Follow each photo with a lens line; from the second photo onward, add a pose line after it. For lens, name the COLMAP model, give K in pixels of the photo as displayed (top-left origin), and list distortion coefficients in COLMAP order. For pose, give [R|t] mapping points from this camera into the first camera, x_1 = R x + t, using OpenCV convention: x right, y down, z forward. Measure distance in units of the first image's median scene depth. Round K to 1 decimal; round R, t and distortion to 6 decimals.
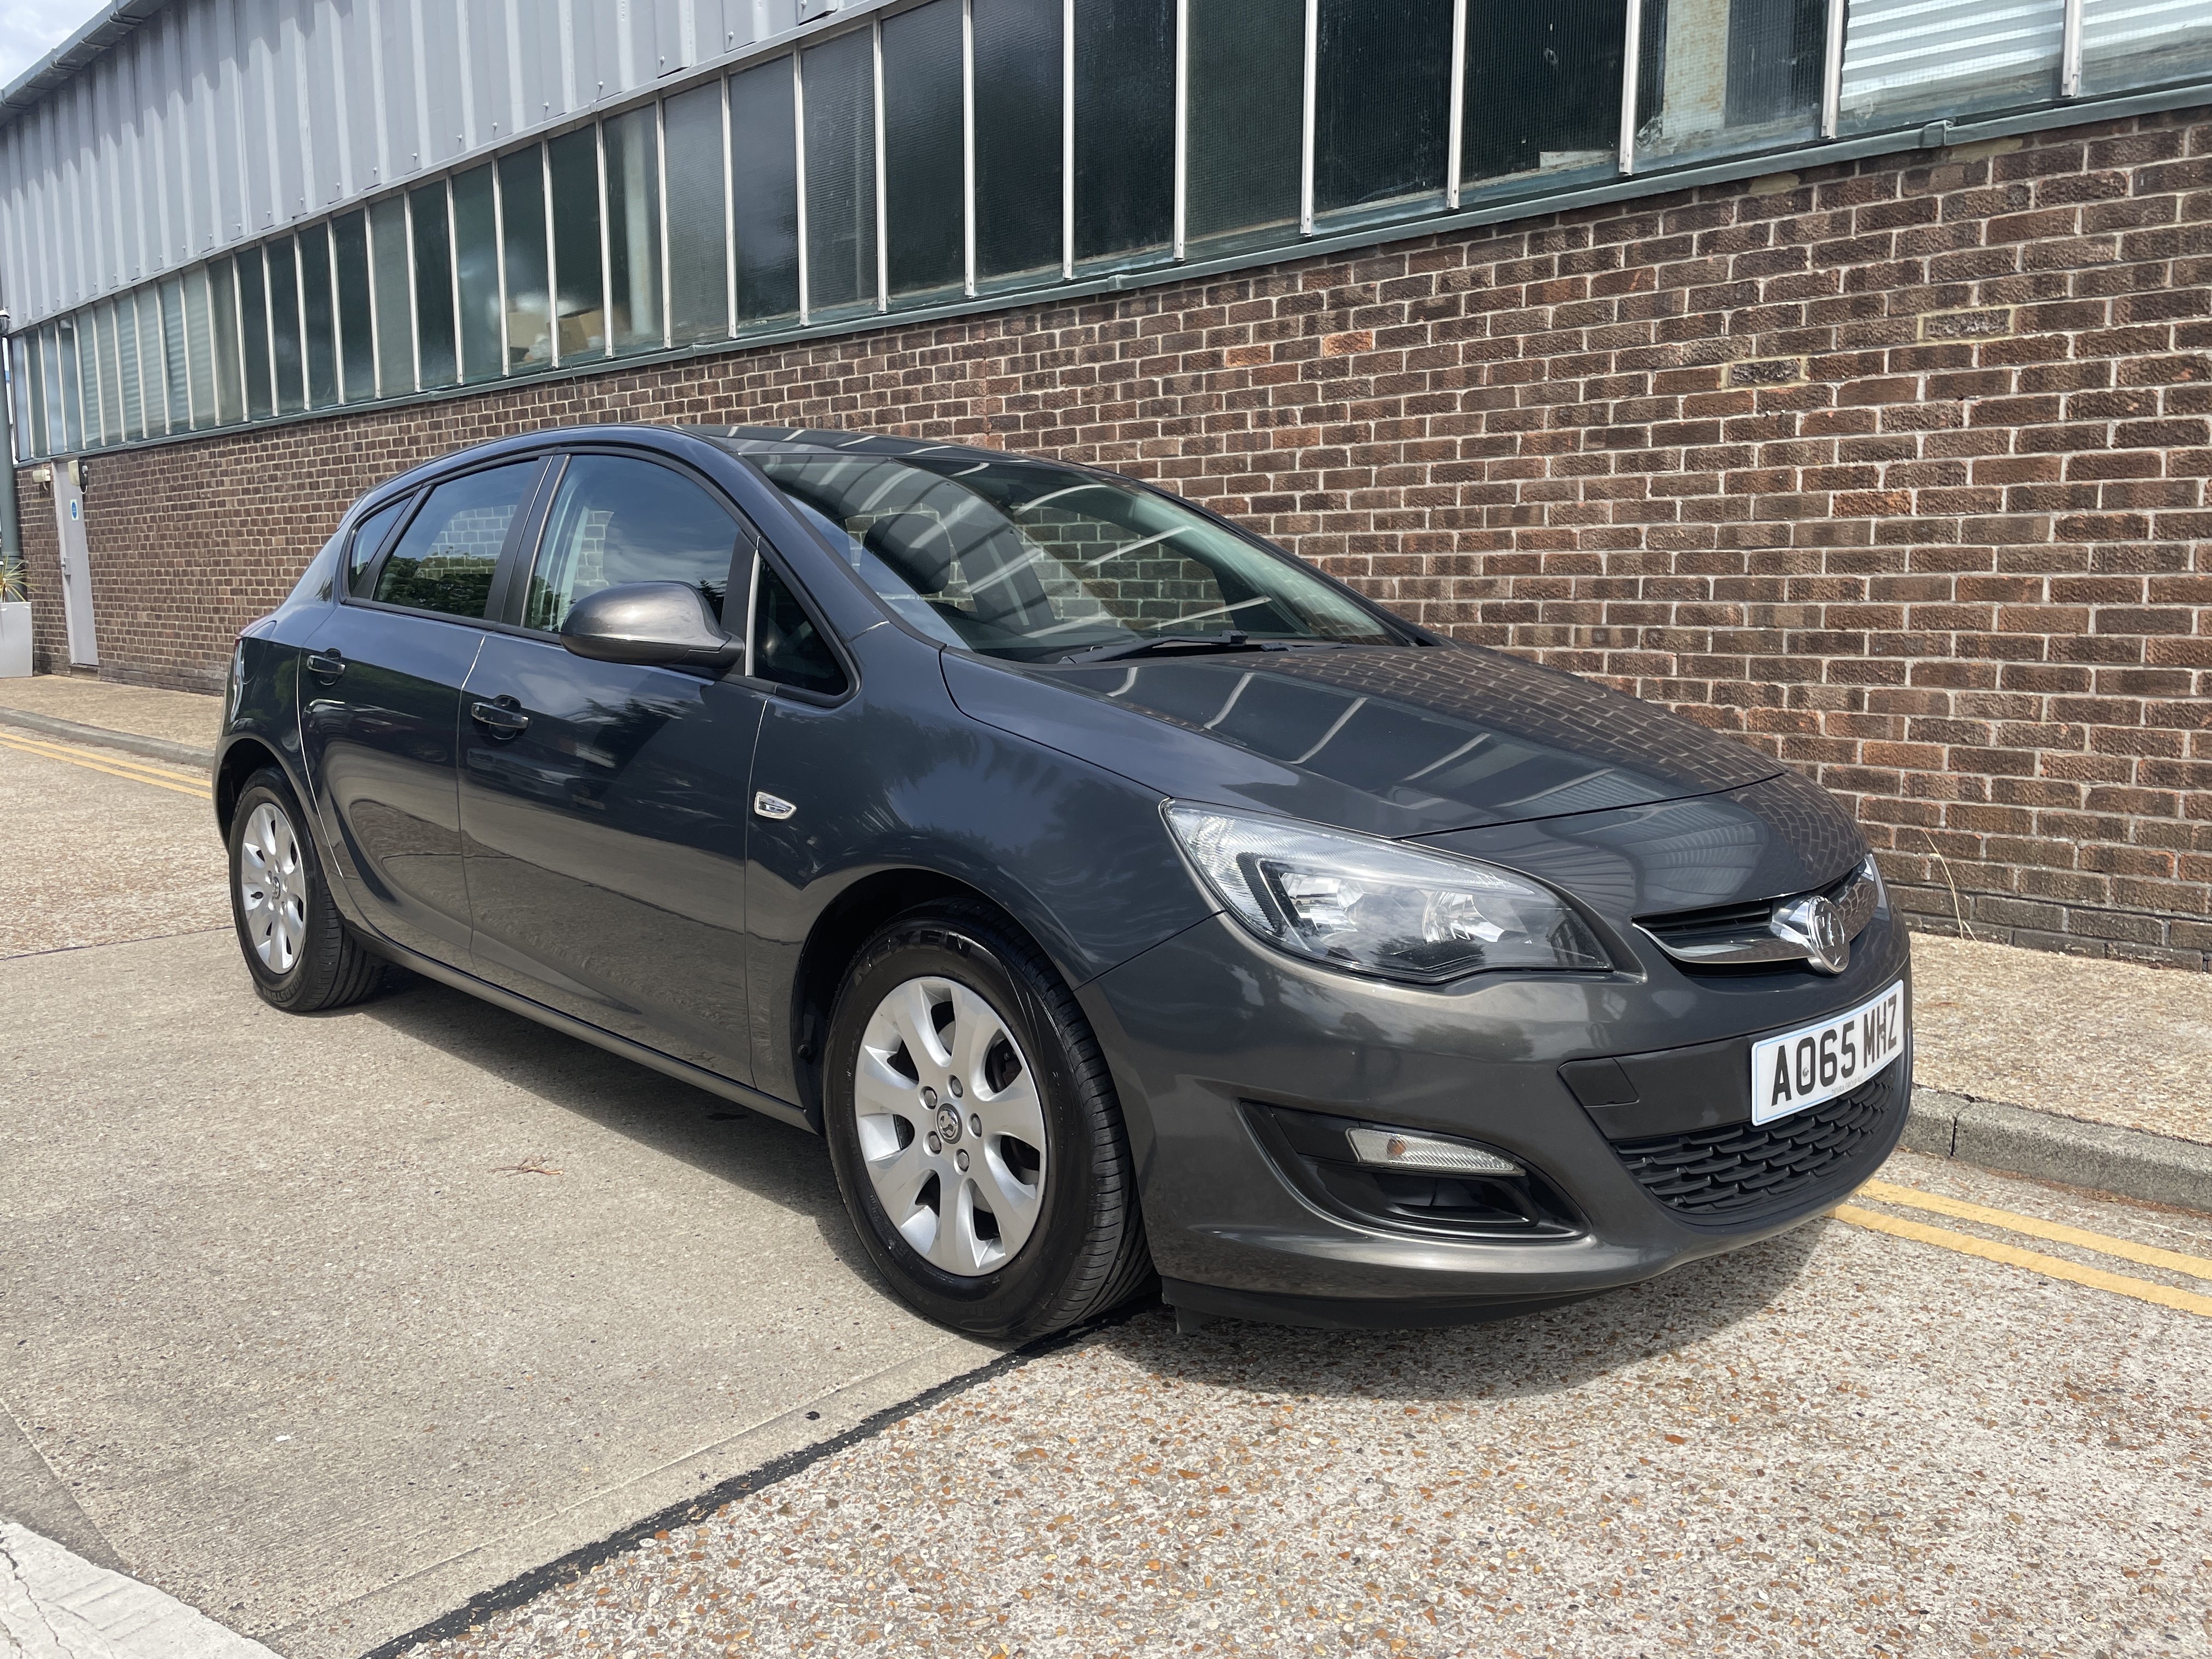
lens RADIAL K [[1671.5, 0, 1102.8], [0, 1671.5, 810.6], [0, 0, 1]] dist [0.091097, -0.116230]
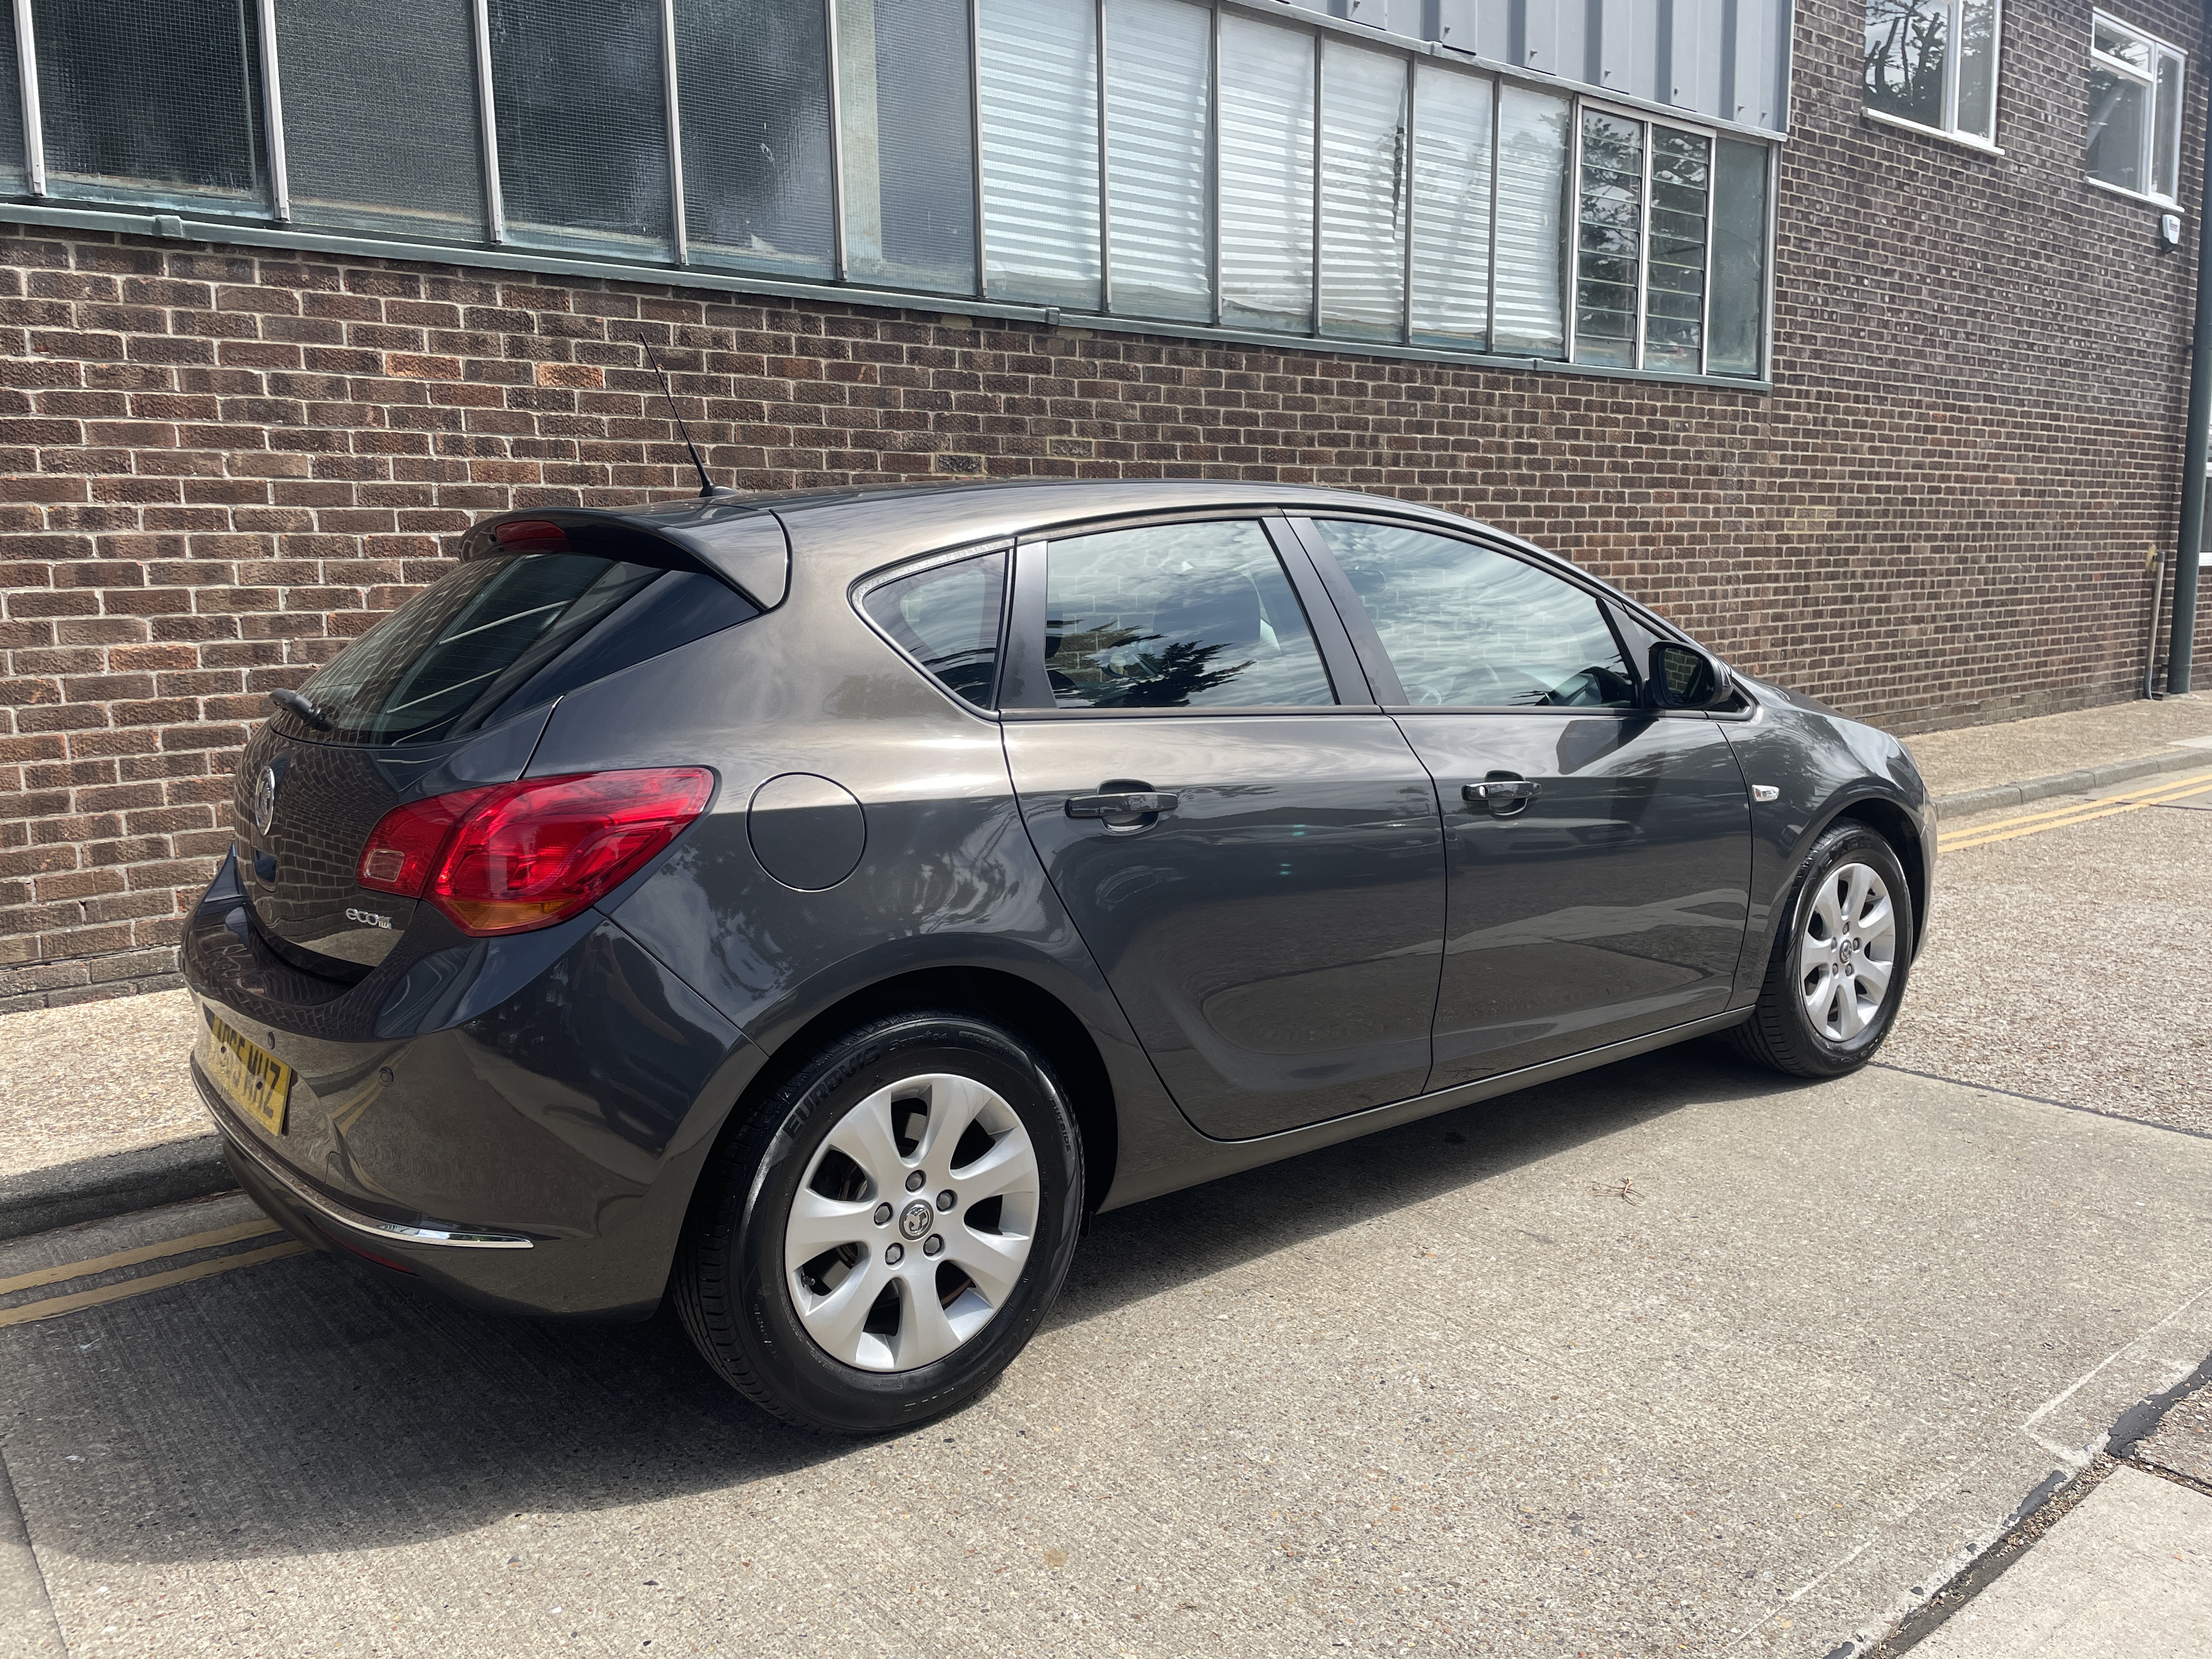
lens RADIAL K [[1671.5, 0, 1117.5], [0, 1671.5, 806.3], [0, 0, 1]] dist [0.091097, -0.116230]
pose [[0.111392, -0.139368, 0.983955, -0.774633], [0.153725, 0.980616, 0.121492, -0.115814], [-0.981815, 0.137726, 0.130657, 0.630467]]
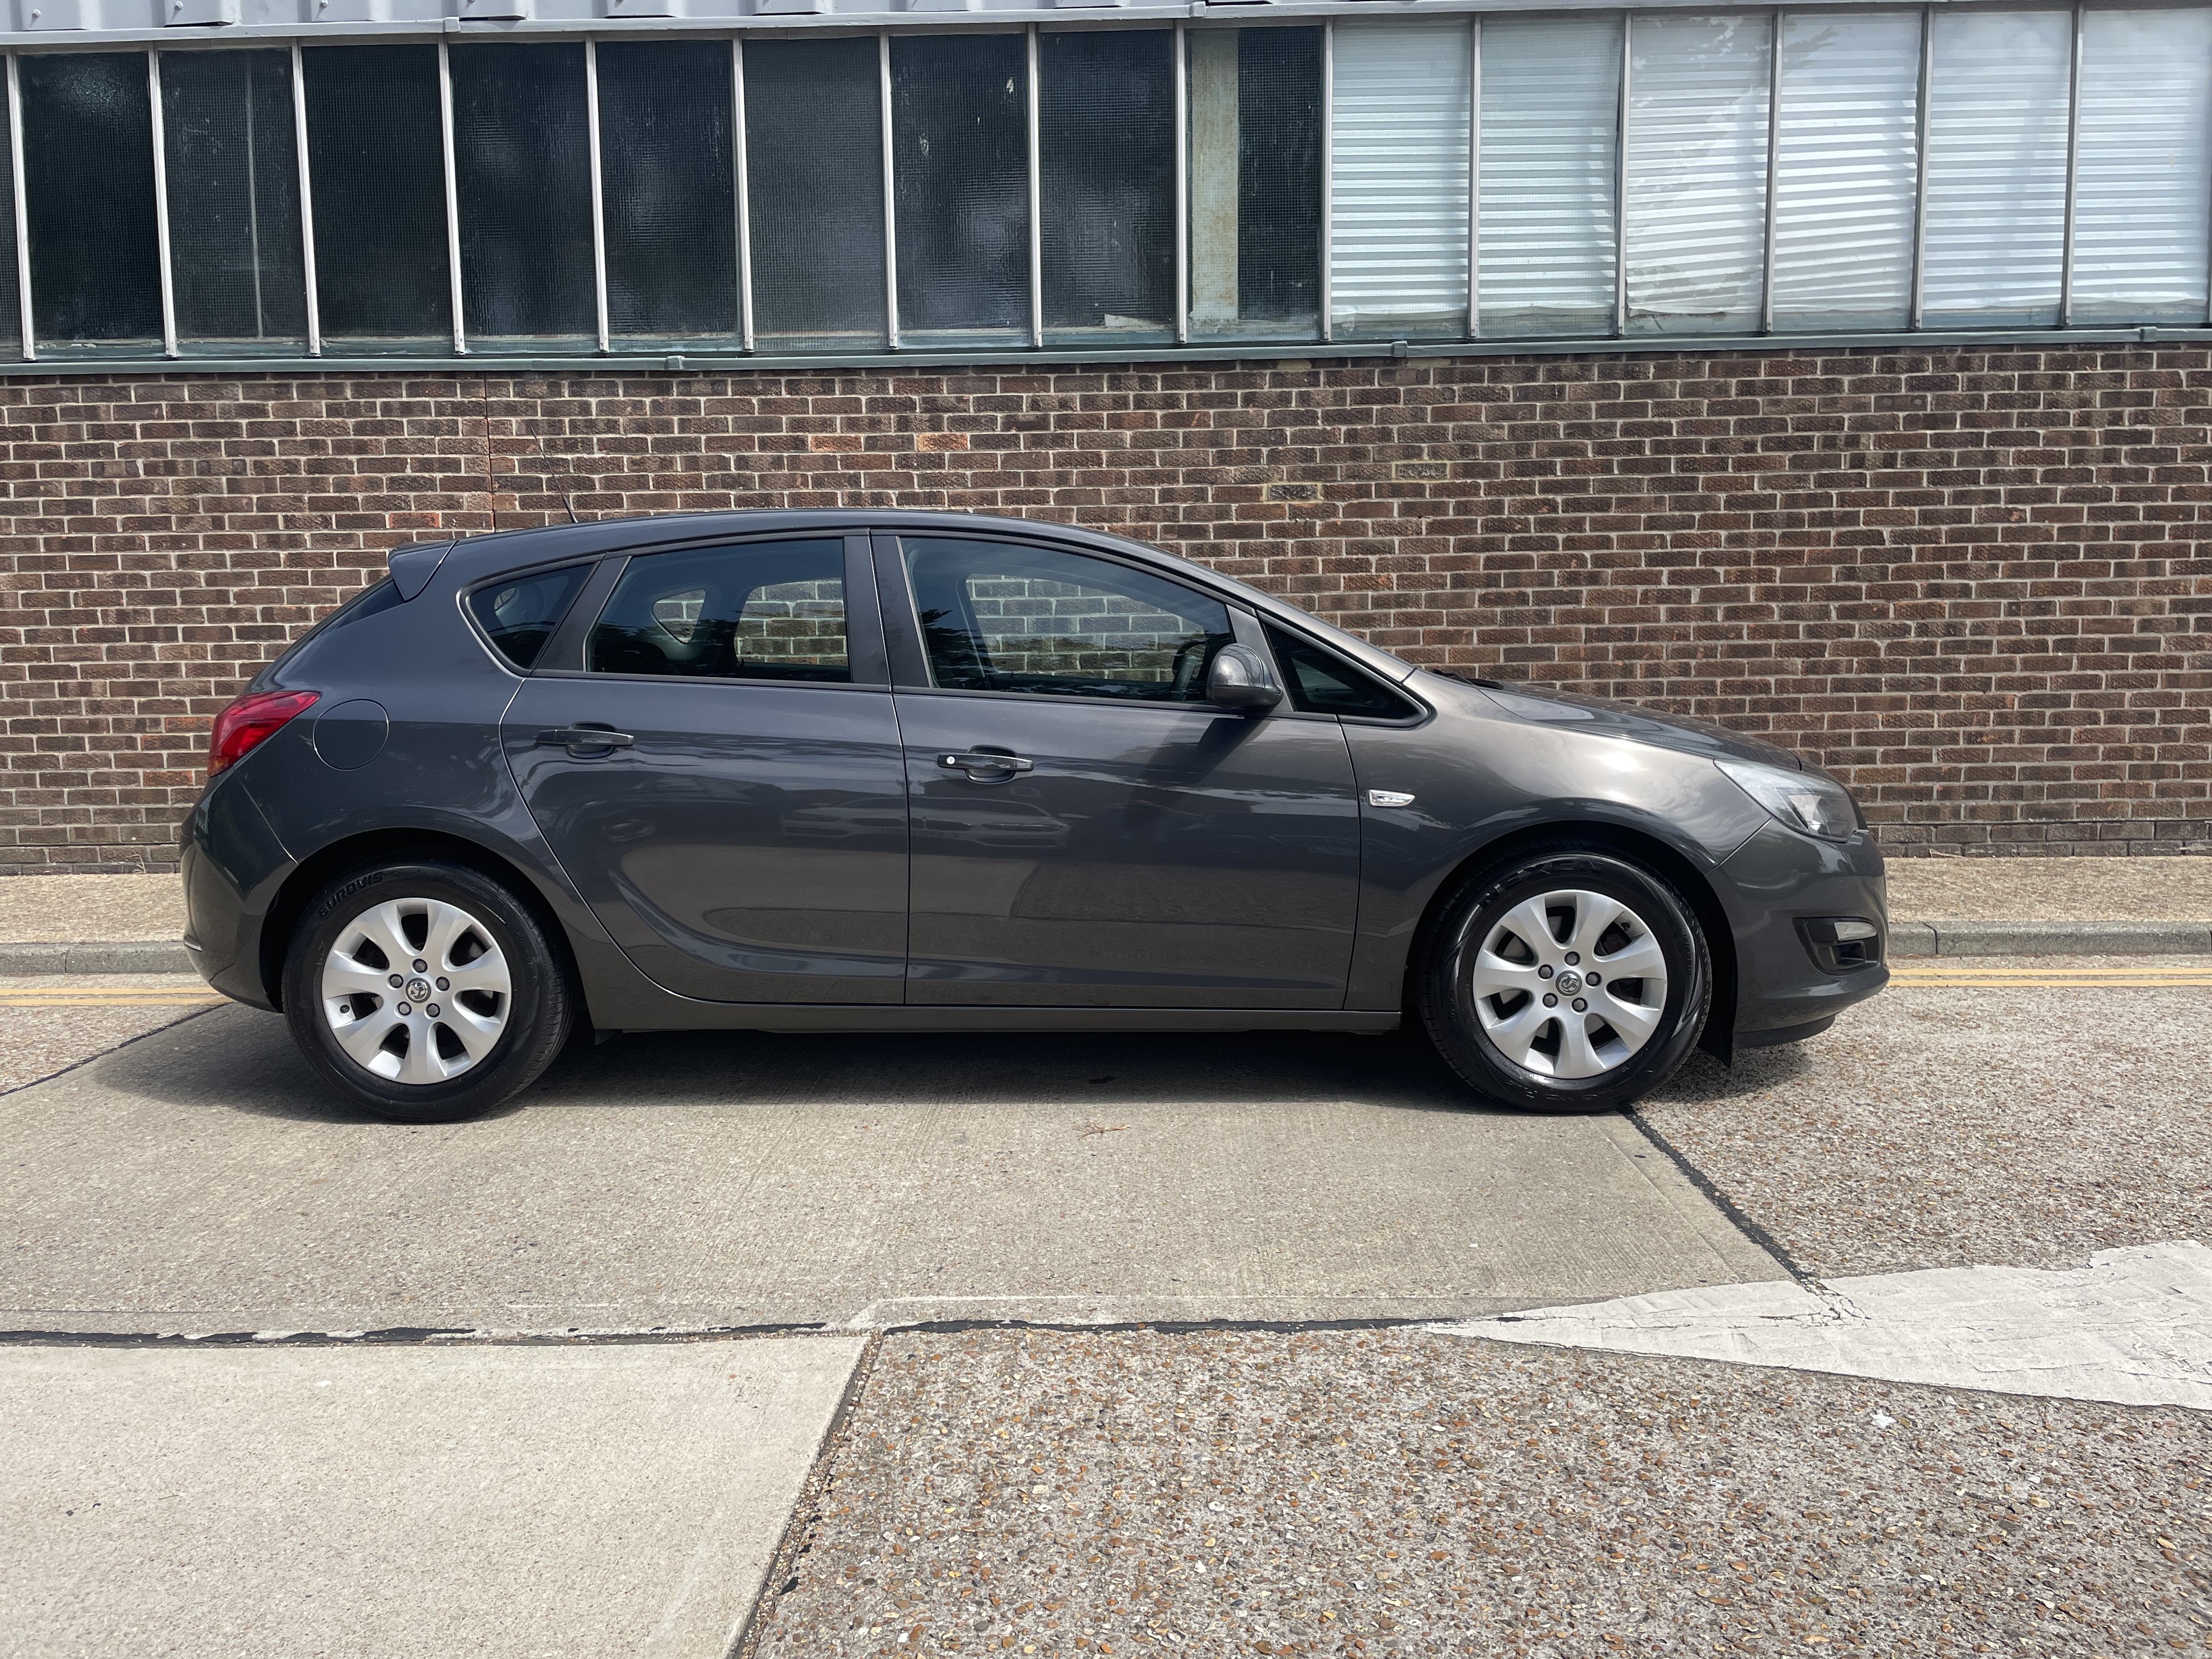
lens RADIAL K [[1671.5, 0, 1103.7], [0, 1671.5, 806.7], [0, 0, 1]] dist [0.091097, -0.116230]
pose [[0.725915, -0.084548, 0.682567, -0.626559], [0.107256, 0.994190, 0.009081, -0.016104], [-0.679370, 0.066617, 0.730766, 0.059196]]
